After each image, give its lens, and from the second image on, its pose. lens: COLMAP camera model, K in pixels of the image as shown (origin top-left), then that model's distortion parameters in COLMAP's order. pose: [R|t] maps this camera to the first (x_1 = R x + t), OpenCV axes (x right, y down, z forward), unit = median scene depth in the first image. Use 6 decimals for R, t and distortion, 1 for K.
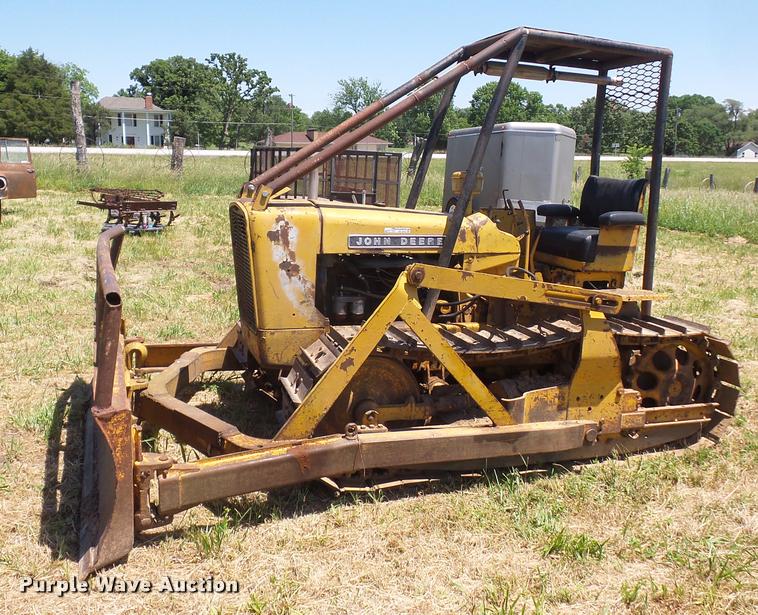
lens RADIAL K [[718.3, 0, 369.2], [0, 718.3, 264.8], [0, 0, 1]] dist [-0.000991, 0.000000]
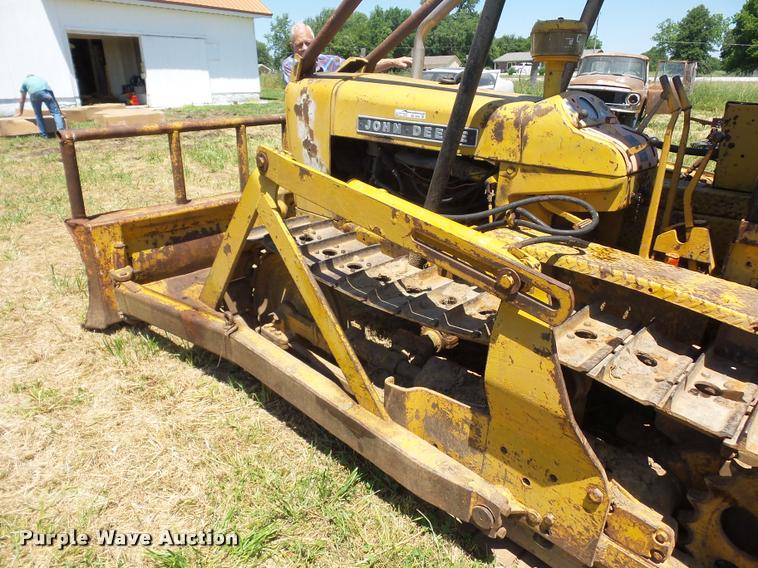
lens RADIAL K [[524.4, 0, 381.7], [0, 524.4, 281.8], [0, 0, 1]] dist [0.013918, -0.012855]
pose [[0.442191, 0.310202, -0.841571, 0.490844], [-0.132498, 0.950586, 0.280766, -0.029342], [0.887080, -0.012646, 0.461442, 0.666192]]
